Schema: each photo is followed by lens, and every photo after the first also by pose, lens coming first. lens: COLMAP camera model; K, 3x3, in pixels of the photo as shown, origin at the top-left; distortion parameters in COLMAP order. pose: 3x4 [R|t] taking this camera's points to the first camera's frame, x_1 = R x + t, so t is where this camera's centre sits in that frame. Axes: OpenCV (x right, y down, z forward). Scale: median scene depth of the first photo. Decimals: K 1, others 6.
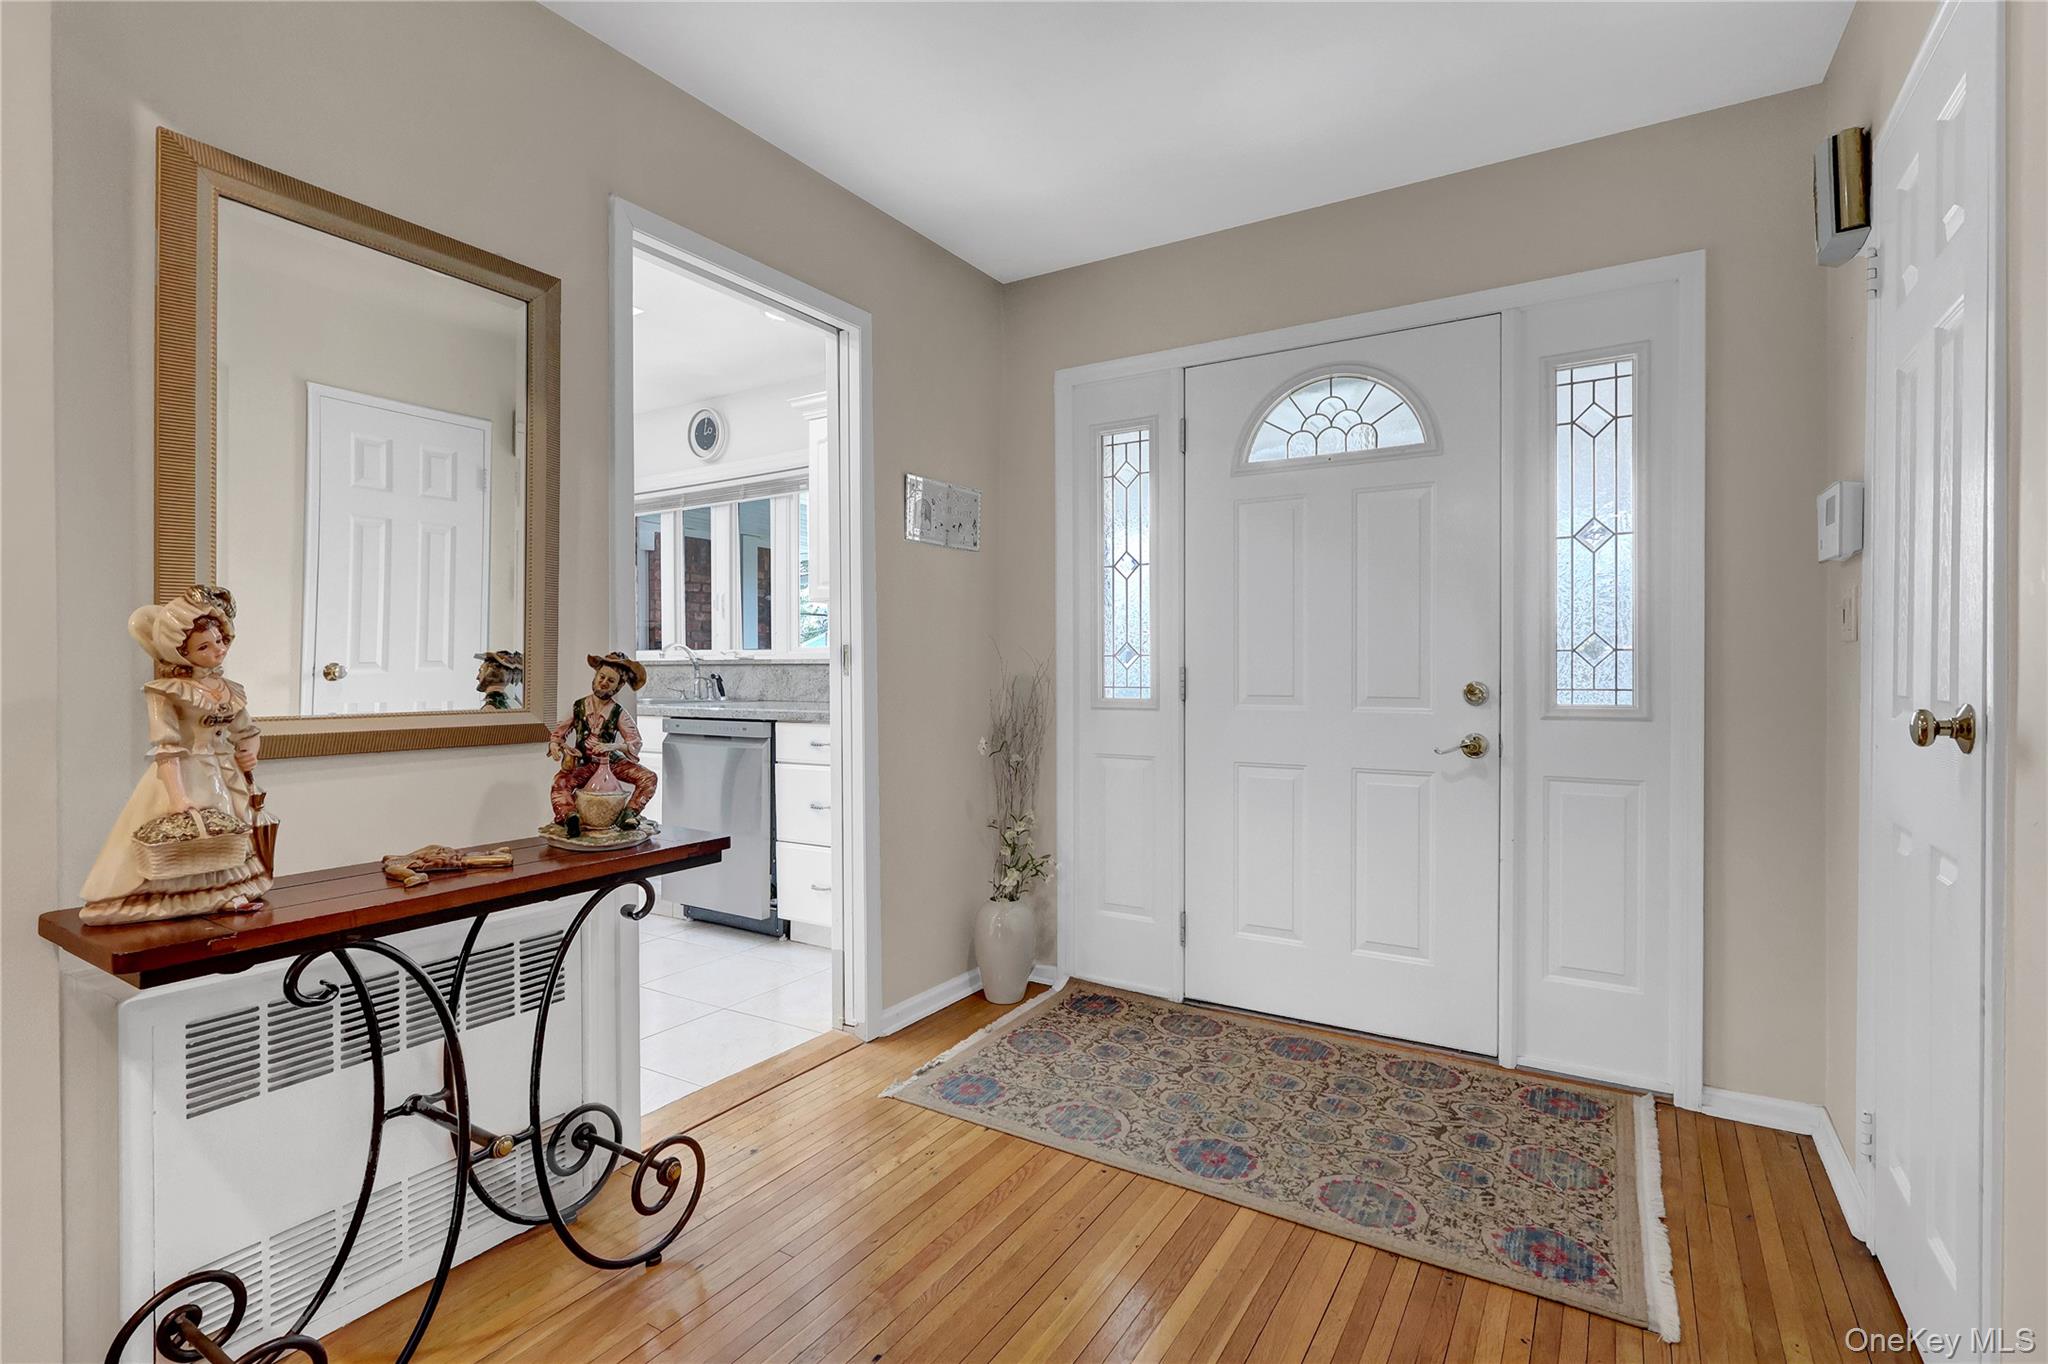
lens RADIAL K [[964.4, 0, 1036.4], [0, 964.4, 679.3], [0, 0, 1]] dist [0.003457, 0.001254]
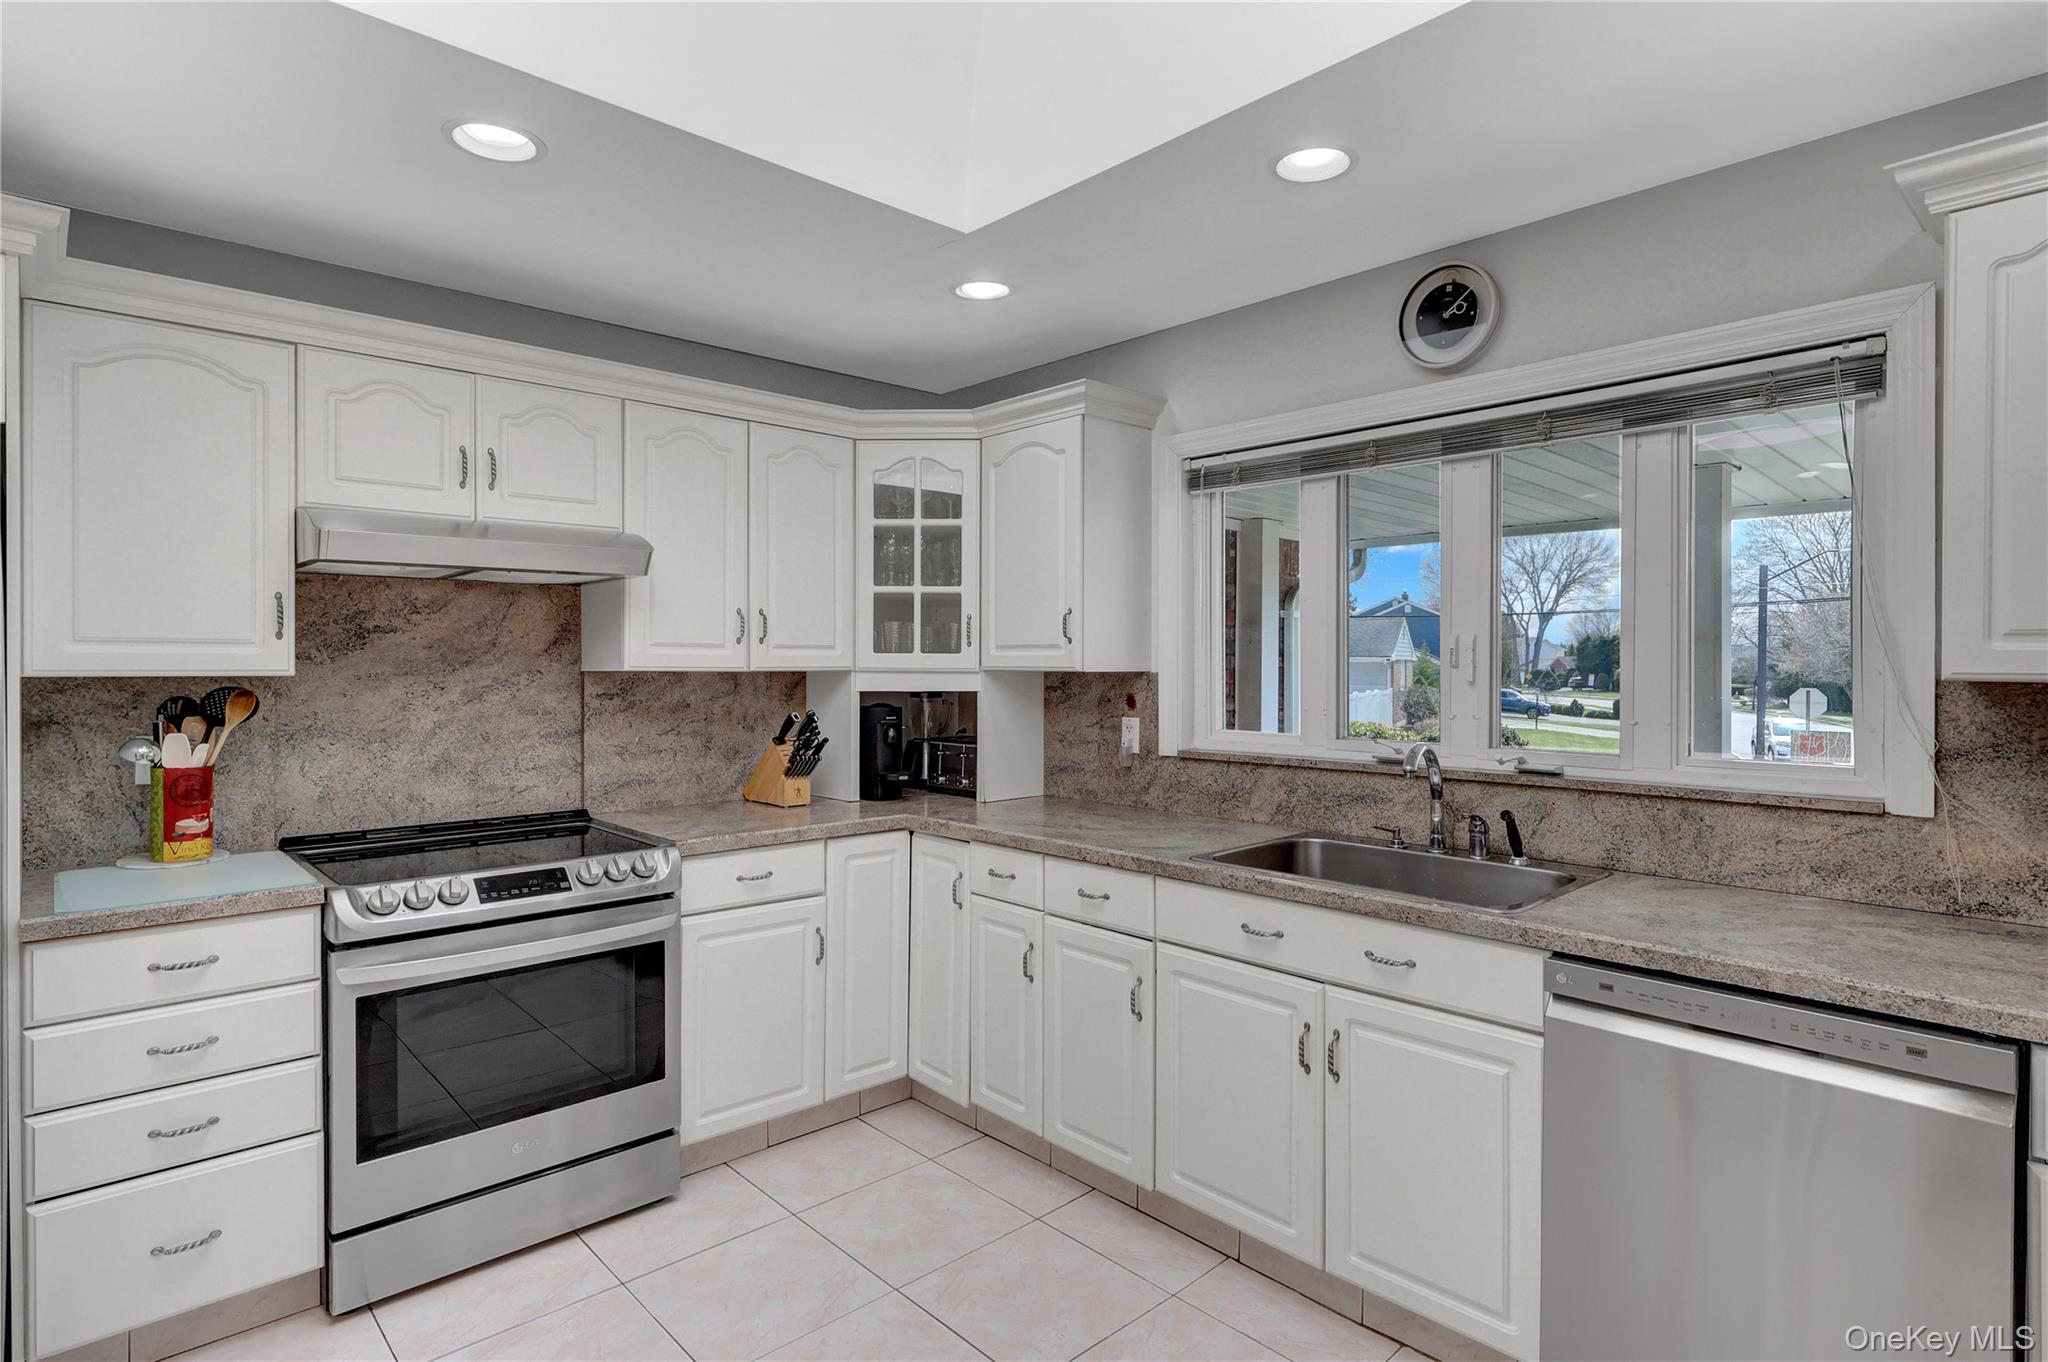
lens RADIAL K [[1072.0, 0, 1036.7], [0, 1072.0, 669.9], [0, 0, 1]] dist [-0.001042, -0.000215]
pose [[0.964881, 0.004820, -0.262642, -0.516617], [-0.006126, 0.999973, -0.004155, -0.087807], [0.262615, 0.005618, 0.964884, 0.532408]]
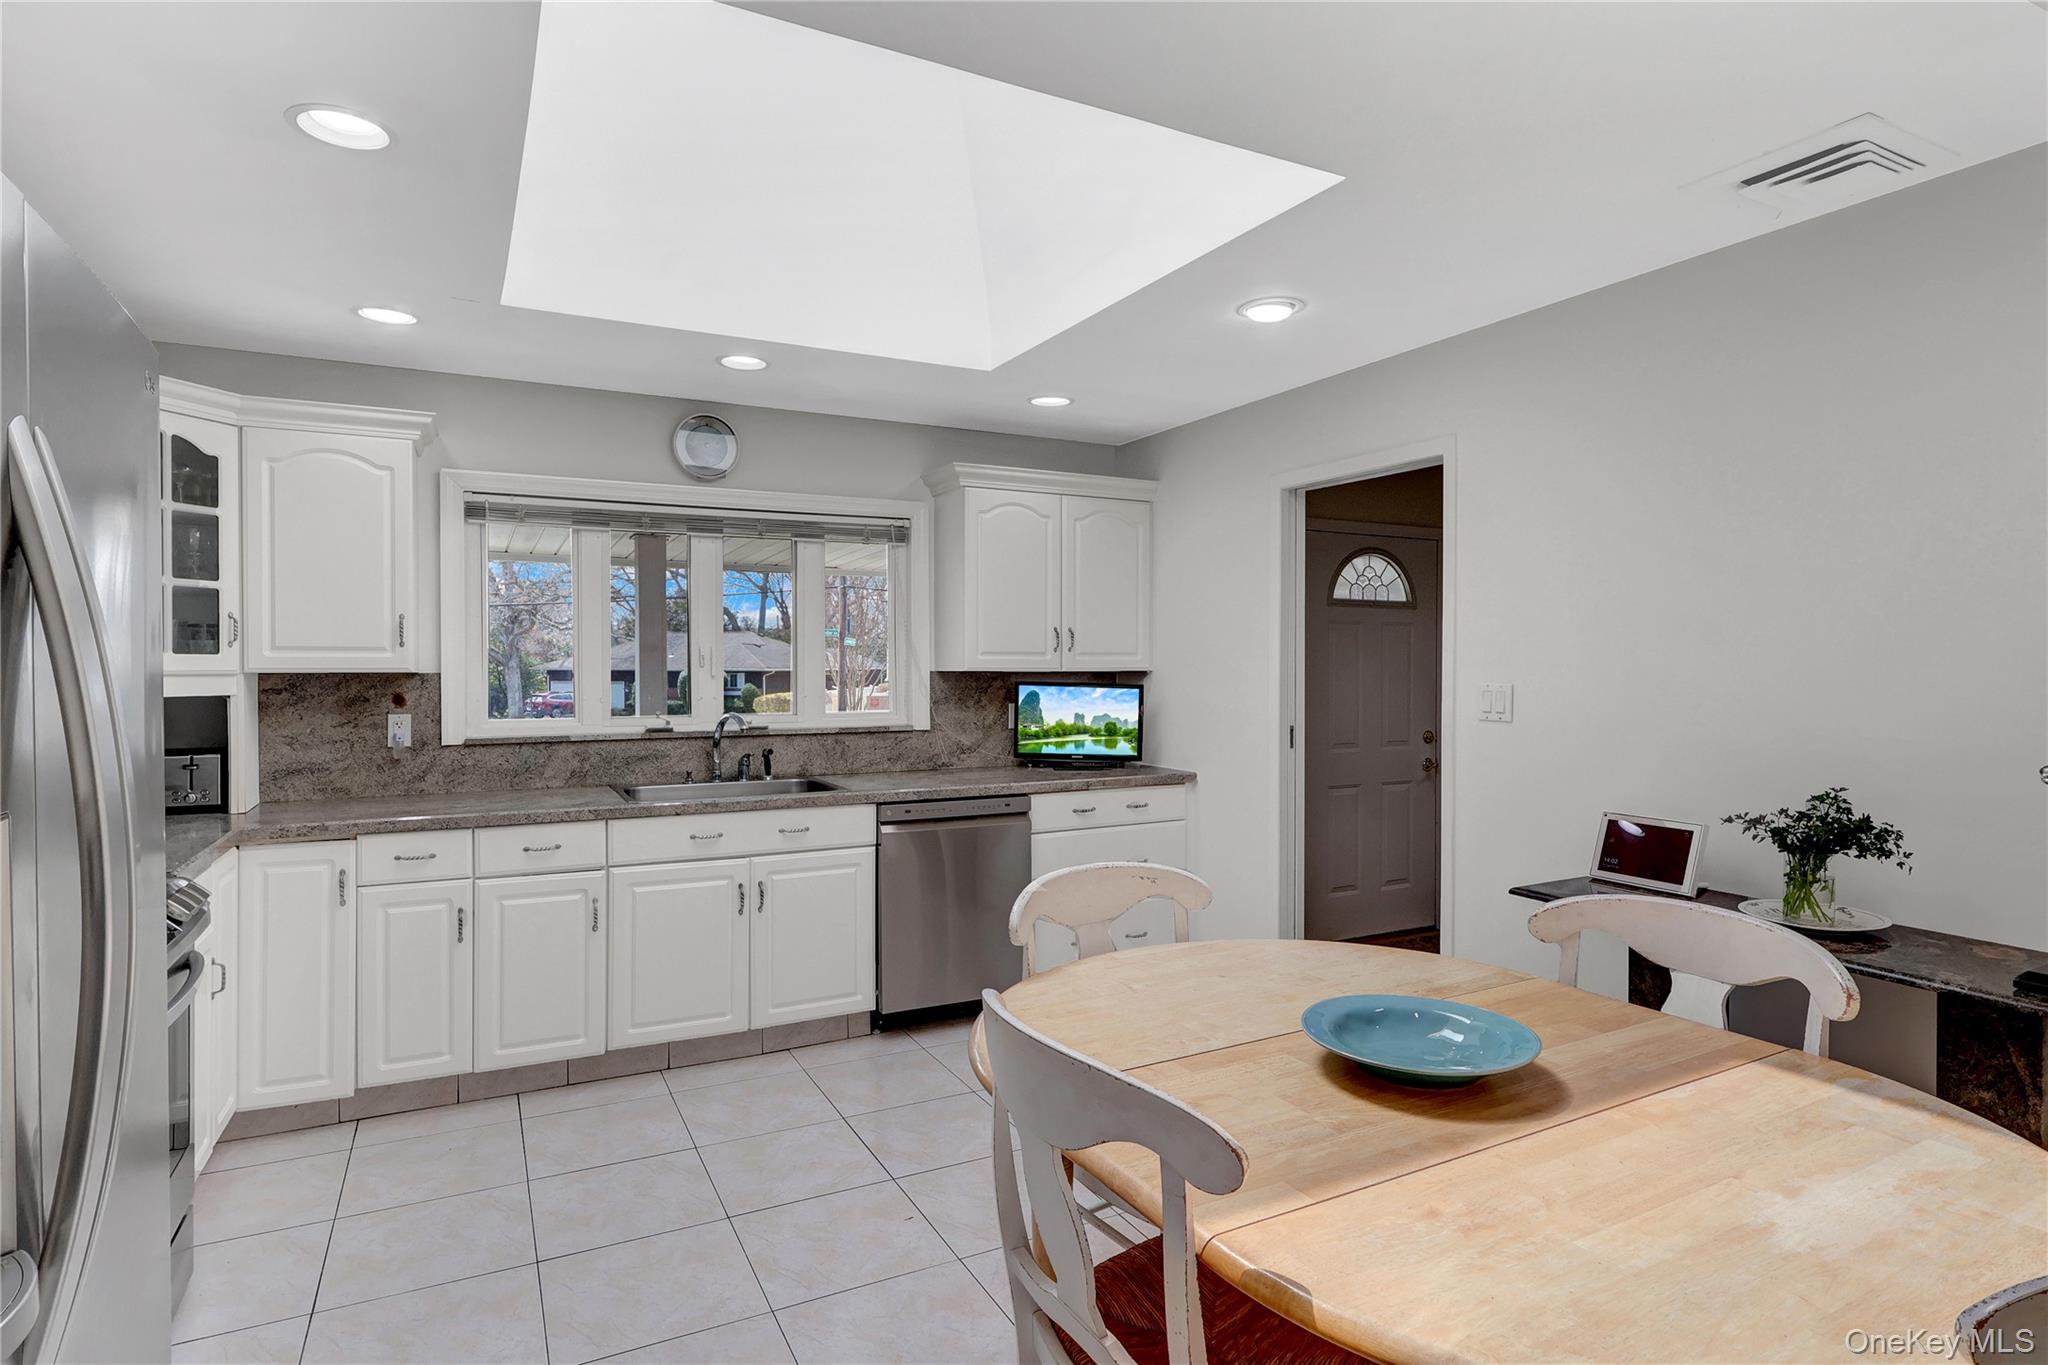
lens RADIAL K [[1072.0, 0, 1029.6], [0, 1072.0, 678.3], [0, 0, 1]] dist [-0.001042, -0.000215]
pose [[0.516705, -0.009279, 0.856113, -1.241095], [0.009061, 0.999945, 0.005369, -0.085298], [-0.856115, 0.004983, 0.516761, 0.411412]]
